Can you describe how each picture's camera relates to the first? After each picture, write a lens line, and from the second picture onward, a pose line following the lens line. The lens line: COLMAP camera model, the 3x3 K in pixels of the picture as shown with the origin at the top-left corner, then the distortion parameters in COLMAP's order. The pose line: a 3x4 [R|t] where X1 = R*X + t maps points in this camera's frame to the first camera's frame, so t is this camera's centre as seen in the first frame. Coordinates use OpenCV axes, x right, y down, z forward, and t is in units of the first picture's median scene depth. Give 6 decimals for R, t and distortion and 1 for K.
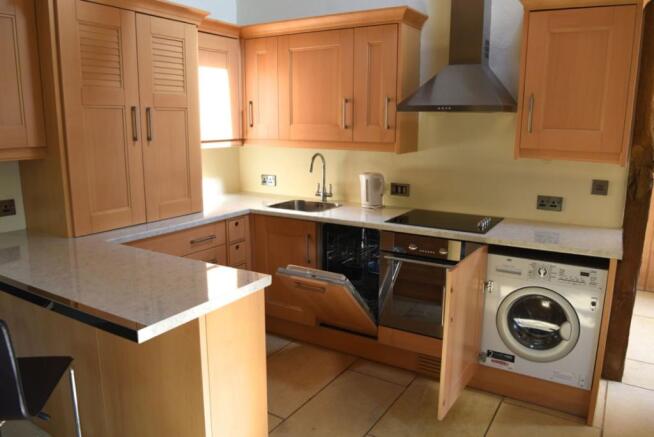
lens RADIAL K [[483.2, 0, 345.4], [0, 483.2, 227.2], [0, 0, 1]] dist [-0.061962, -0.000018]
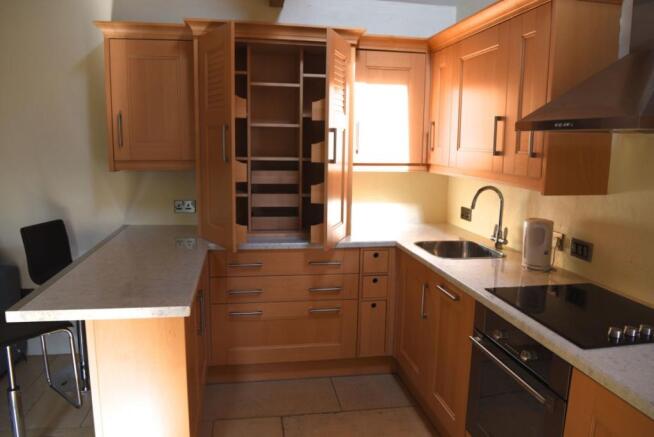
lens RADIAL K [[483.2, 0, 330.2], [0, 483.2, 220.7], [0, 0, 1]] dist [-0.061962, -0.000018]
pose [[0.648836, 0.128869, -0.749937, 0.389267], [-0.174790, 0.984442, 0.017940, -0.071068], [0.740581, 0.119442, 0.661266, 0.321951]]
